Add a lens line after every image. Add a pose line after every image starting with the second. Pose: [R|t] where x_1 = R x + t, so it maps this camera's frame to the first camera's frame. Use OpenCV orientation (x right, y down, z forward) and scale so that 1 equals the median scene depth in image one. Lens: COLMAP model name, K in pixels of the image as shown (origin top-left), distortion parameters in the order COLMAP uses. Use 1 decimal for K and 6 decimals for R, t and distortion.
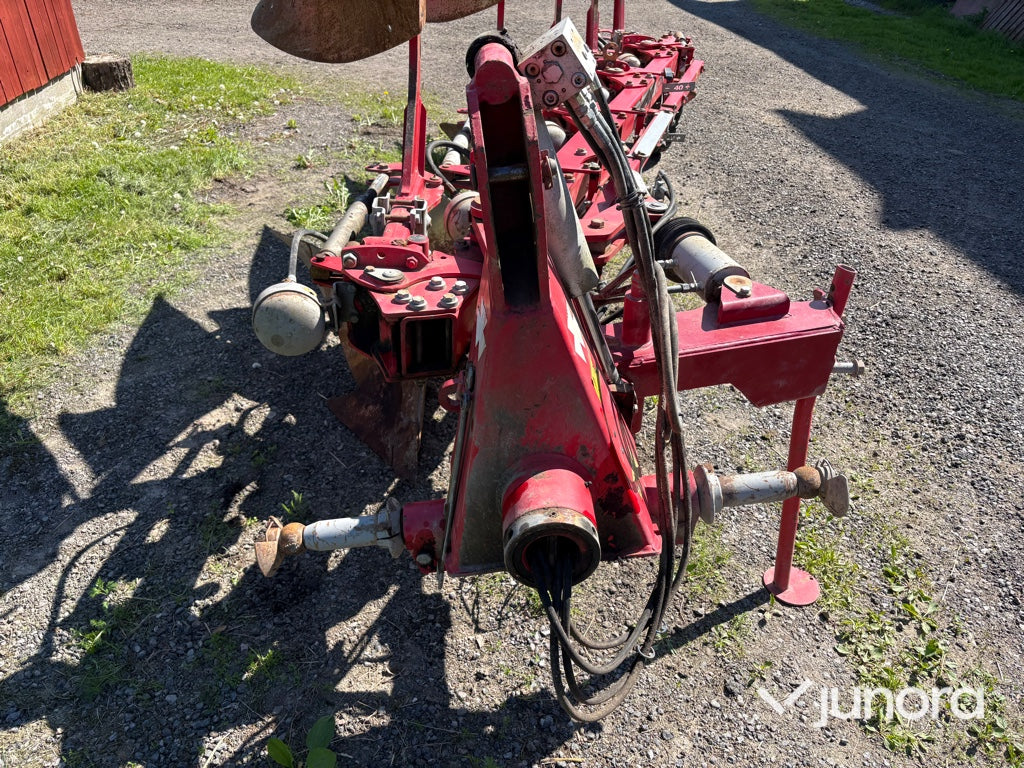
lens RADIAL K [[773.6, 0, 508.4], [0, 773.6, 382.1], [0, 0, 1]] dist [0.037629, -0.036757]
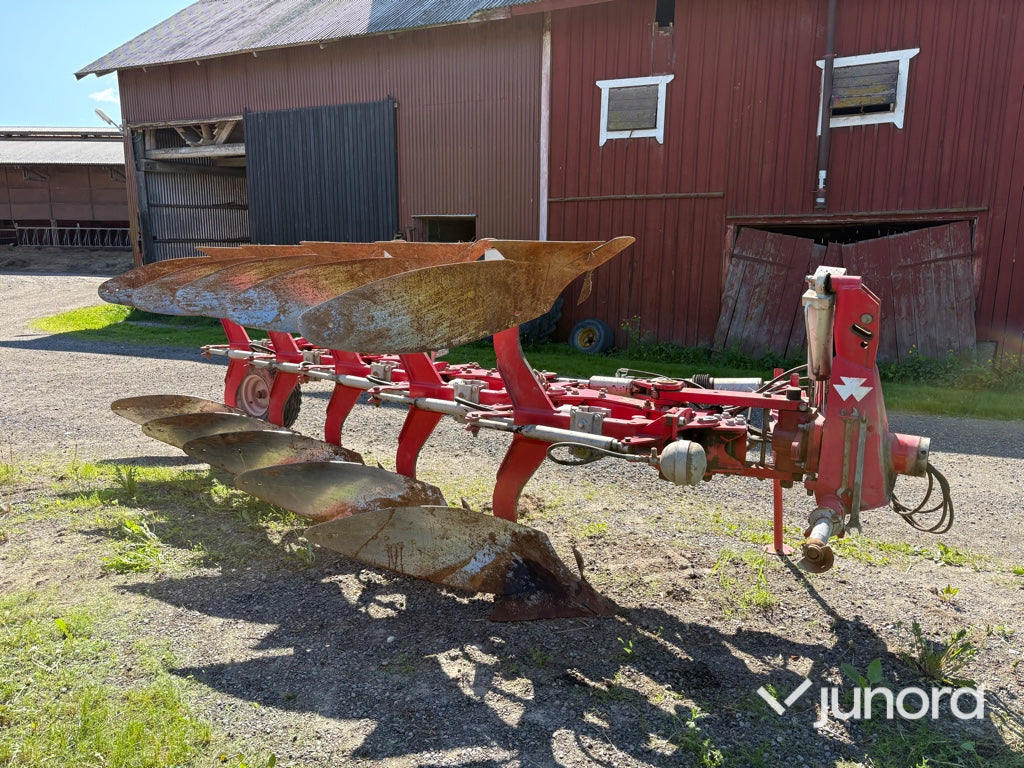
lens RADIAL K [[773.6, 0, 509.4], [0, 773.6, 388.0], [0, 0, 1]] dist [0.037629, -0.036757]
pose [[0.537272, -0.191651, 0.821346, -1.468799], [0.476911, 0.872237, -0.108439, -0.181259], [-0.695625, 0.449970, 0.560029, 0.257671]]
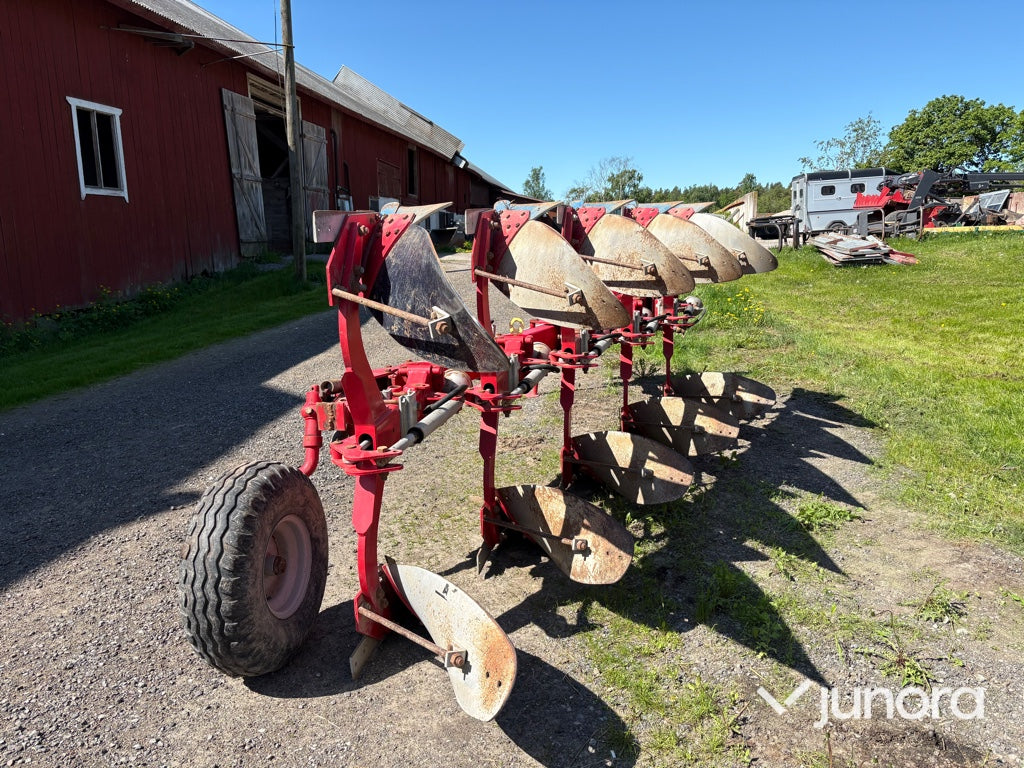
lens RADIAL K [[773.6, 0, 511.2], [0, 773.6, 387.2], [0, 0, 1]] dist [0.037629, -0.036757]
pose [[-0.983144, -0.060732, 0.172449, -0.090375], [0.080116, 0.704734, 0.704934, -1.997352], [-0.164343, 0.706867, -0.687990, 3.221539]]
